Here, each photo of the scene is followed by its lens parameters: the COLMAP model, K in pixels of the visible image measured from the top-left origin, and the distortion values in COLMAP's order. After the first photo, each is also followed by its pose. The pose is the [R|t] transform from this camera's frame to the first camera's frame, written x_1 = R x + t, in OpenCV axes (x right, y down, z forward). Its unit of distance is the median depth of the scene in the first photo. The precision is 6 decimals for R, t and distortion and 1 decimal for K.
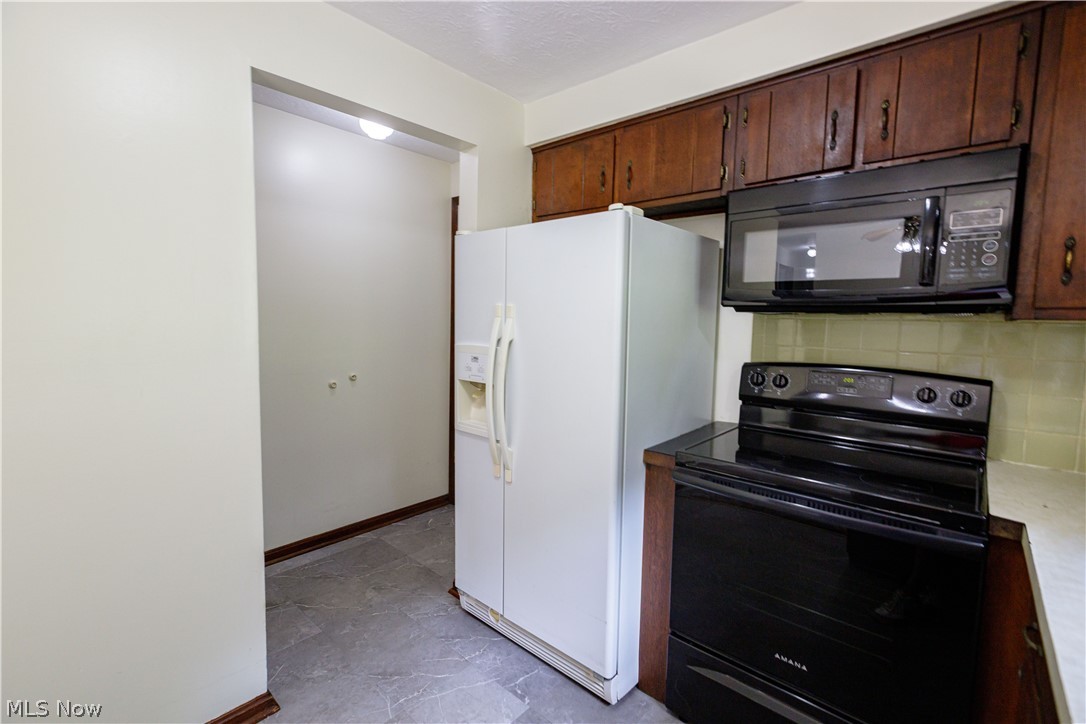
lens RADIAL K [[488.5, 0, 544.1], [0, 488.5, 360.8], [0, 0, 1]] dist [0.000574, 0.000126]
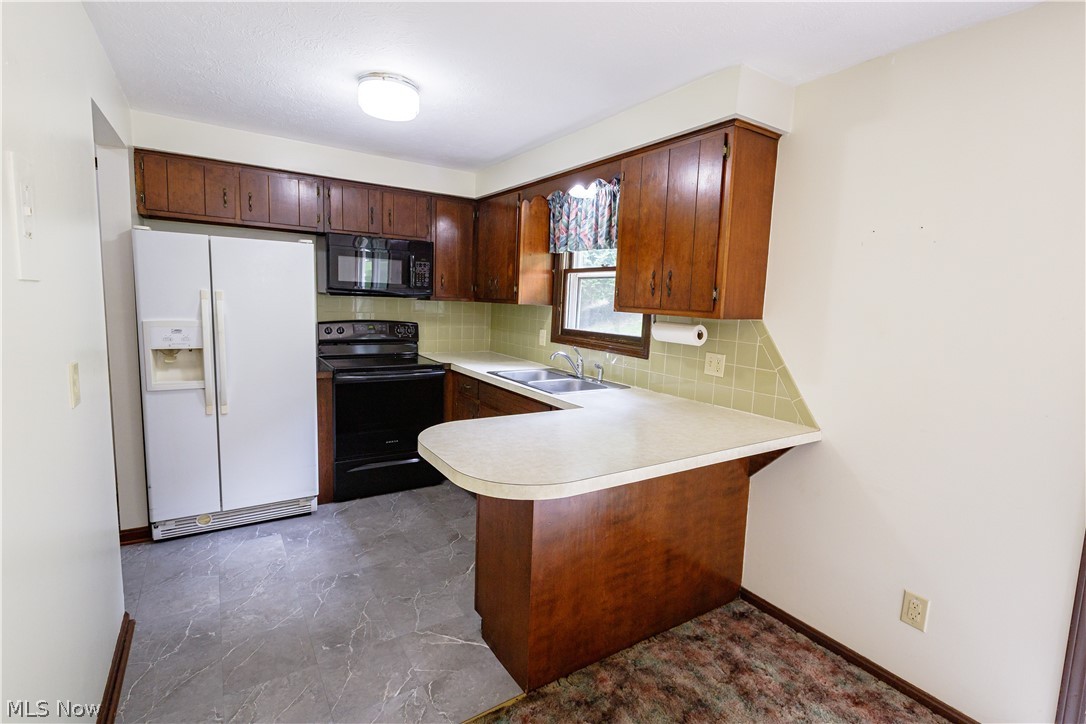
lens RADIAL K [[506.2, 0, 540.5], [0, 506.2, 357.8], [0, 0, 1]] dist [0.000314, -0.000418]
pose [[0.264062, -0.124972, 0.956375, -1.280083], [0.048032, 0.992044, 0.116371, -0.046664], [-0.963309, 0.015208, 0.267963, -0.310187]]
